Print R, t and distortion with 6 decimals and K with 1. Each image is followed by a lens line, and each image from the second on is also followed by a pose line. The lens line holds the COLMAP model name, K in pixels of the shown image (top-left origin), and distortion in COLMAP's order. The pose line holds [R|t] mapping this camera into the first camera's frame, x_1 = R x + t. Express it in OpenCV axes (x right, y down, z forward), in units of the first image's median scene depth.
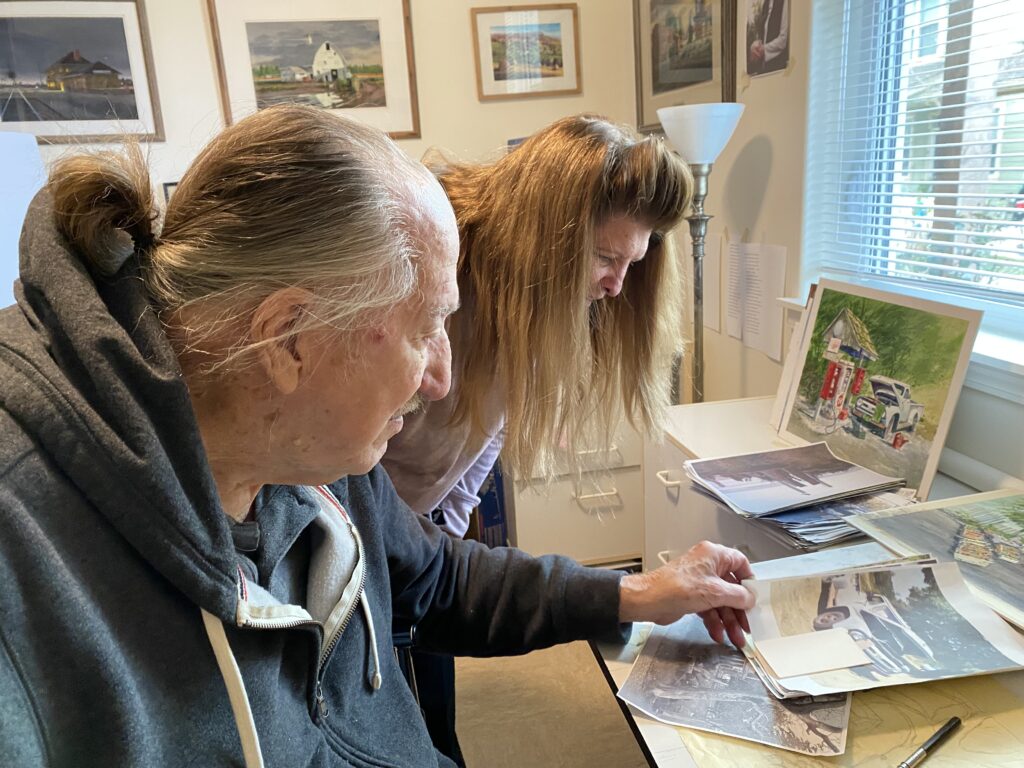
lens RADIAL K [[762.7, 0, 515.7], [0, 762.7, 373.8], [0, 0, 1]] dist [-0.005789, 0.011020]
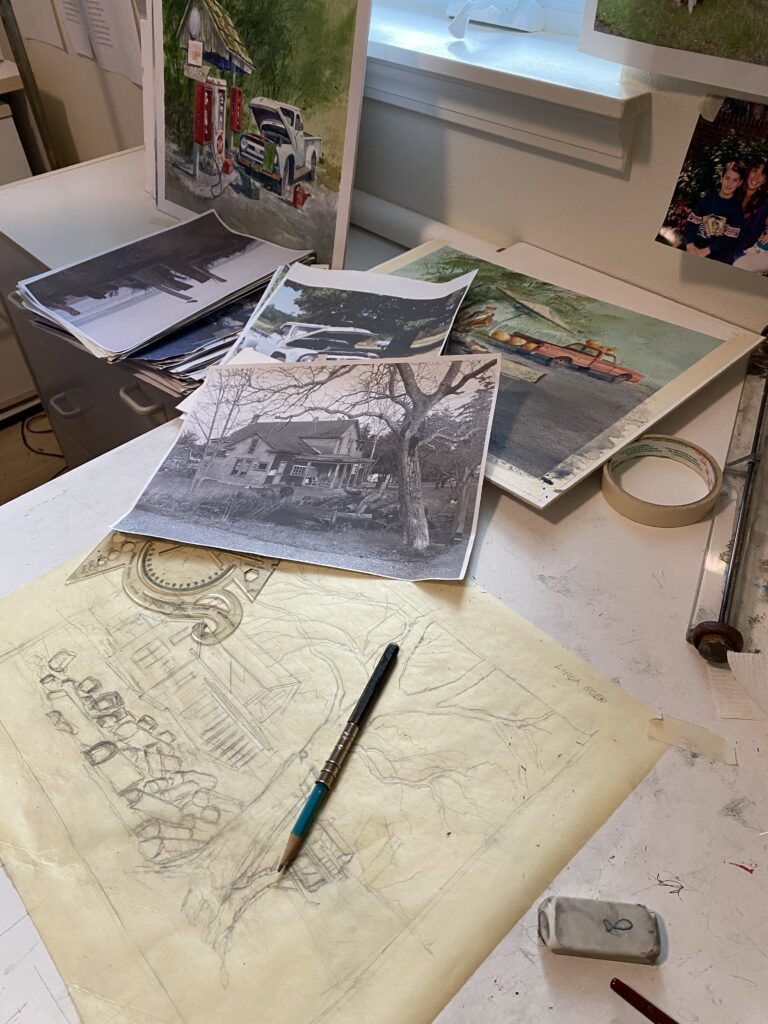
lens RADIAL K [[762.7, 0, 374.9], [0, 762.7, 512.2], [0, 0, 1]] dist [-0.005789, 0.011020]
pose [[0.863260, -0.336051, 0.376632, 0.182610], [0.120311, 0.861644, 0.493046, -0.001631], [-0.490212, -0.380314, 0.784254, 0.270436]]
